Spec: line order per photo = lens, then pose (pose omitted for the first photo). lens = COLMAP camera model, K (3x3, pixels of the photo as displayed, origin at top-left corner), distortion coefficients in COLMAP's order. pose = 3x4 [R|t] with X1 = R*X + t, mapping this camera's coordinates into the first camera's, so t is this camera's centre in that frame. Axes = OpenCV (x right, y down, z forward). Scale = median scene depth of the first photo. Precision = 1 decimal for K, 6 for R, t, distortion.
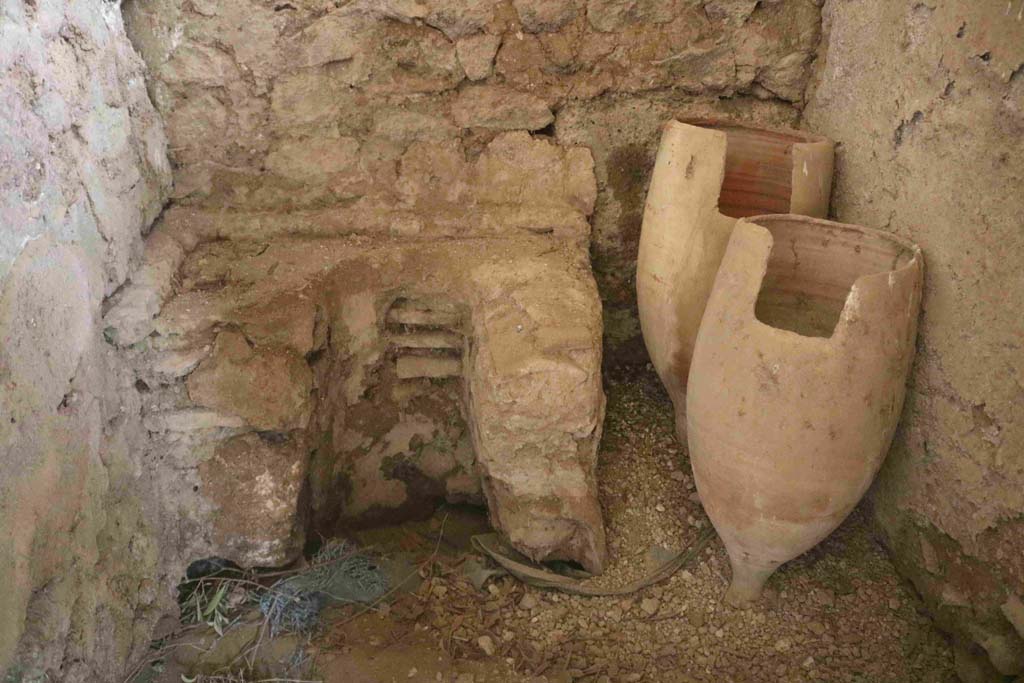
lens RADIAL K [[848.5, 0, 509.0], [0, 848.5, 344.6], [0, 0, 1]] dist [-0.151246, 0.123562]
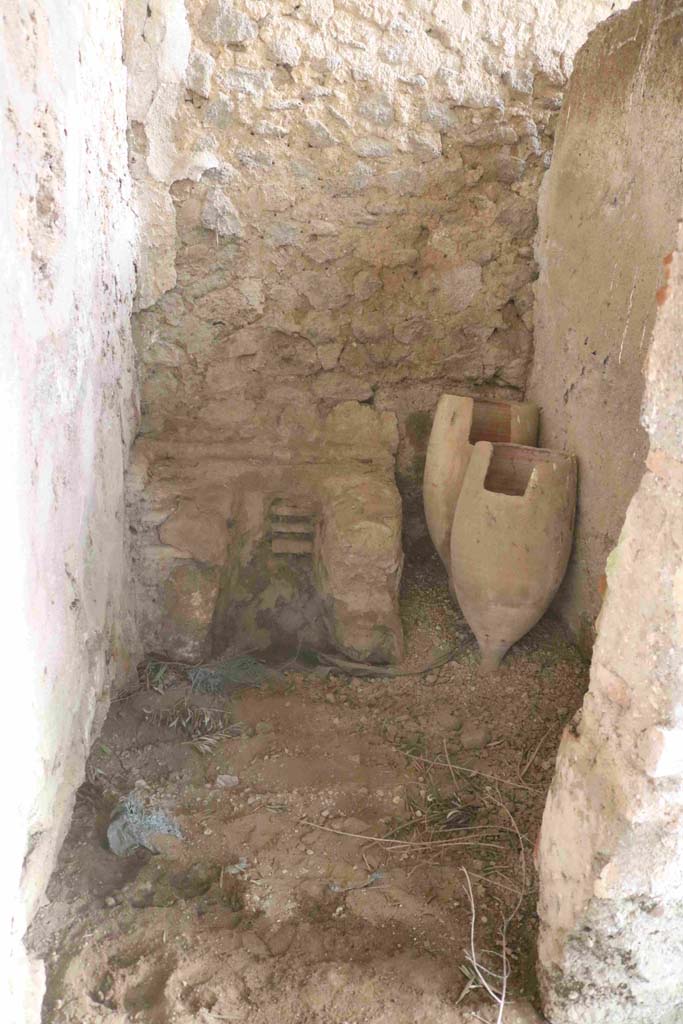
lens RADIAL K [[848.5, 0, 341.5], [0, 848.5, 512.0], [0, 0, 1]] dist [-0.151246, 0.123562]
pose [[0.999269, 0.020704, 0.032144, -0.061109], [-0.014346, 0.982307, -0.186729, 0.284889], [-0.035441, 0.186132, 0.981885, -0.621123]]
